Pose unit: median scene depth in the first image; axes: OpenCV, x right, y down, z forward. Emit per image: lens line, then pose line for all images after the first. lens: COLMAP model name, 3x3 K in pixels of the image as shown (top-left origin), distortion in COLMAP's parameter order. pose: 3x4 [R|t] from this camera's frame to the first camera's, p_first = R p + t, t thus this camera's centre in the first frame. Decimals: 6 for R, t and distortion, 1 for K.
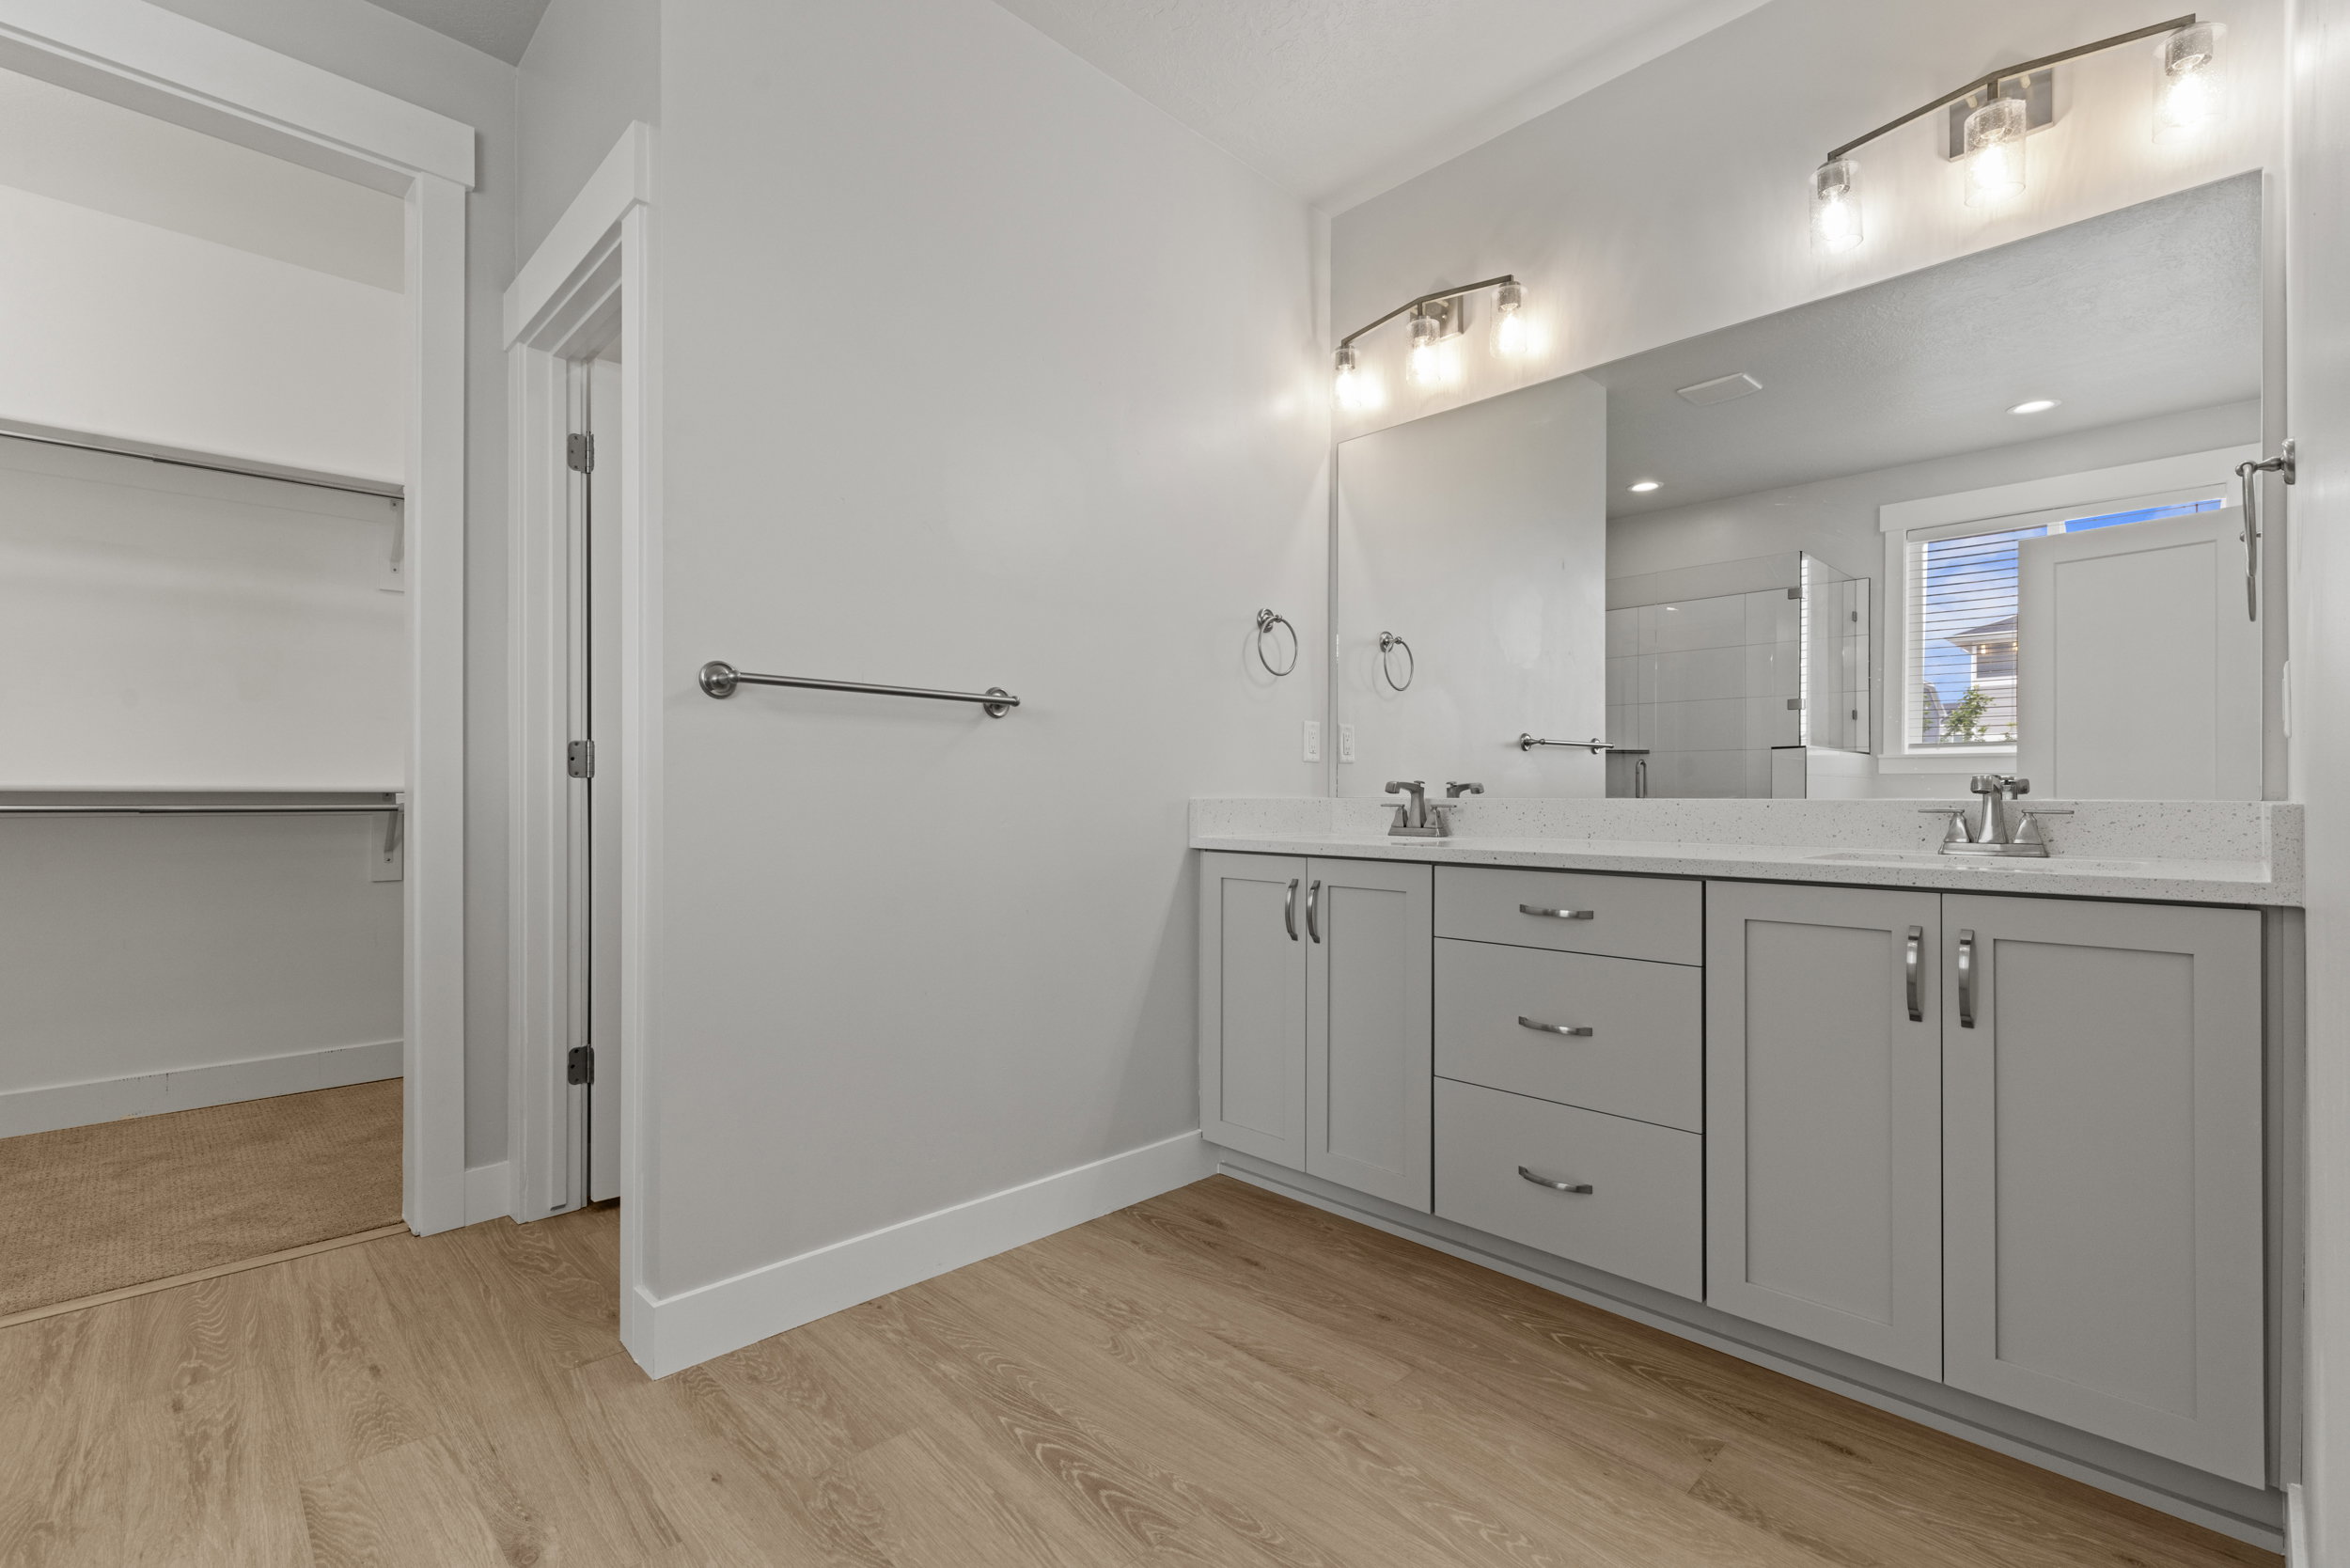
lens RADIAL K [[1053.2, 0, 1155.2], [0, 1053.2, 791.2], [0, 0, 1]] dist [0.004837, 0.000575]
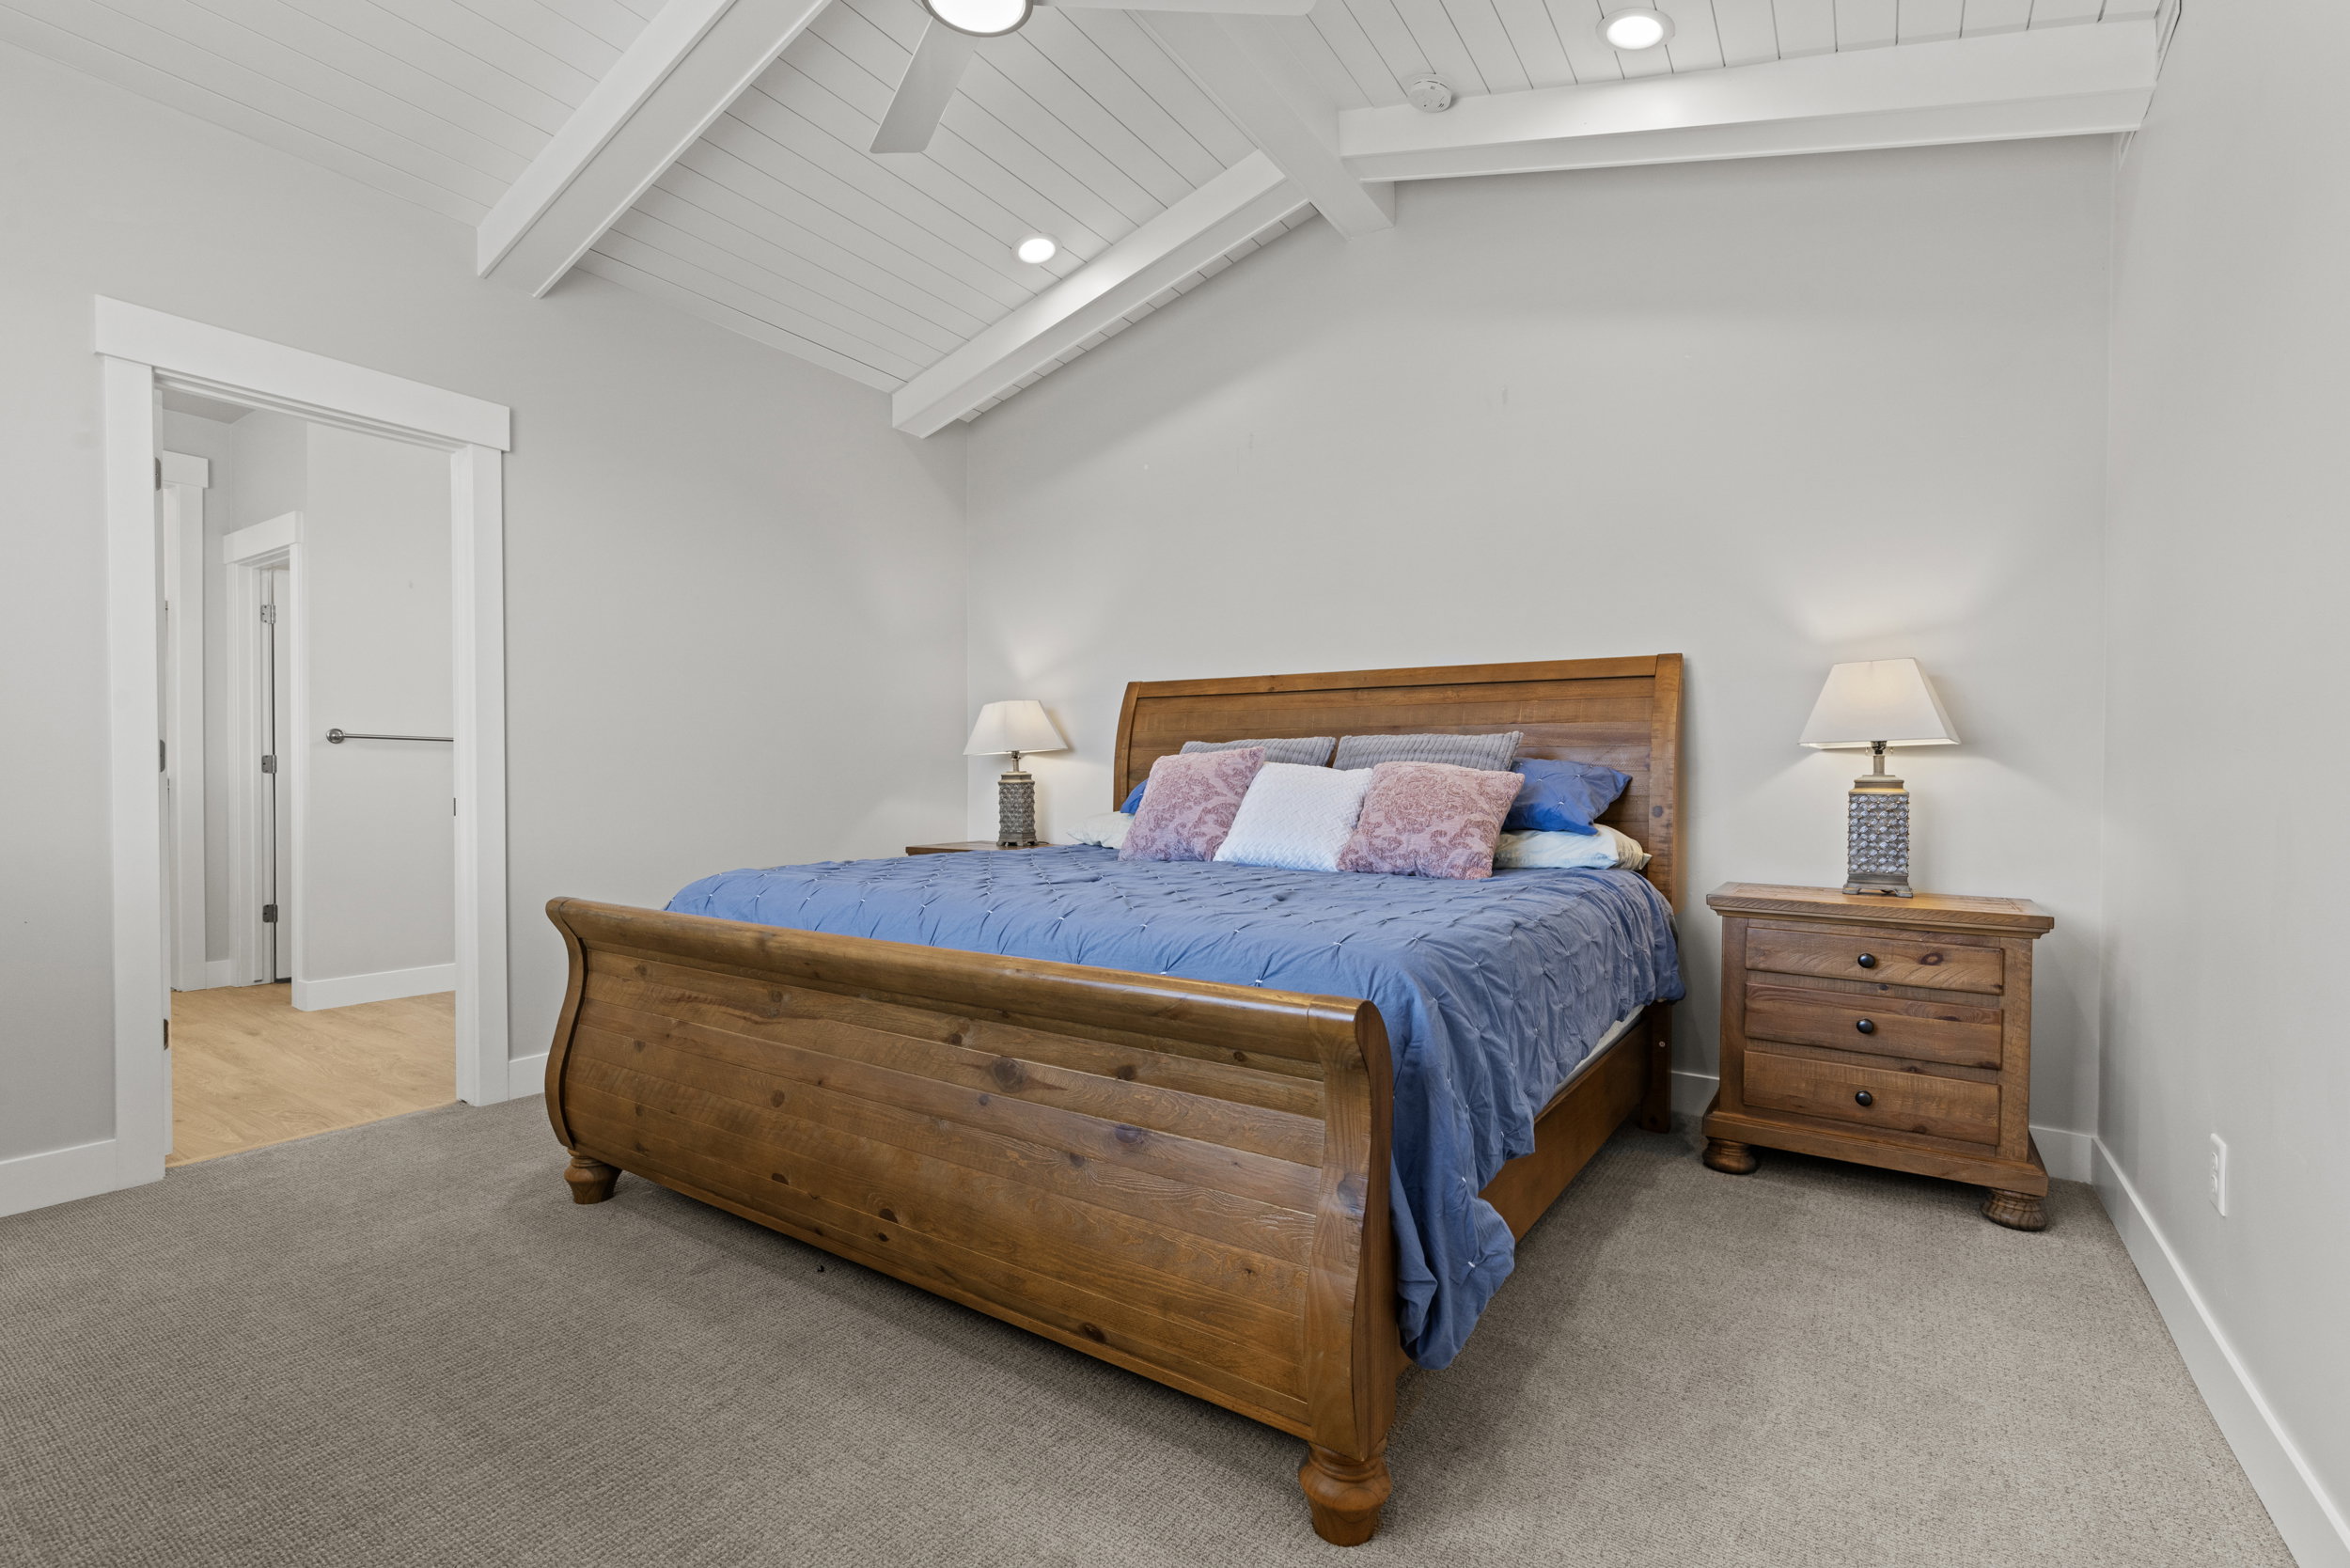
lens RADIAL K [[1053.2, 0, 1162.4], [0, 1053.2, 787.1], [0, 0, 1]] dist [0.004837, 0.000575]
pose [[0.978960, 0.004534, 0.204002, 0.745026], [-0.008134, 0.999826, 0.016813, -0.035815], [-0.203890, -0.018119, 0.978826, -1.382106]]
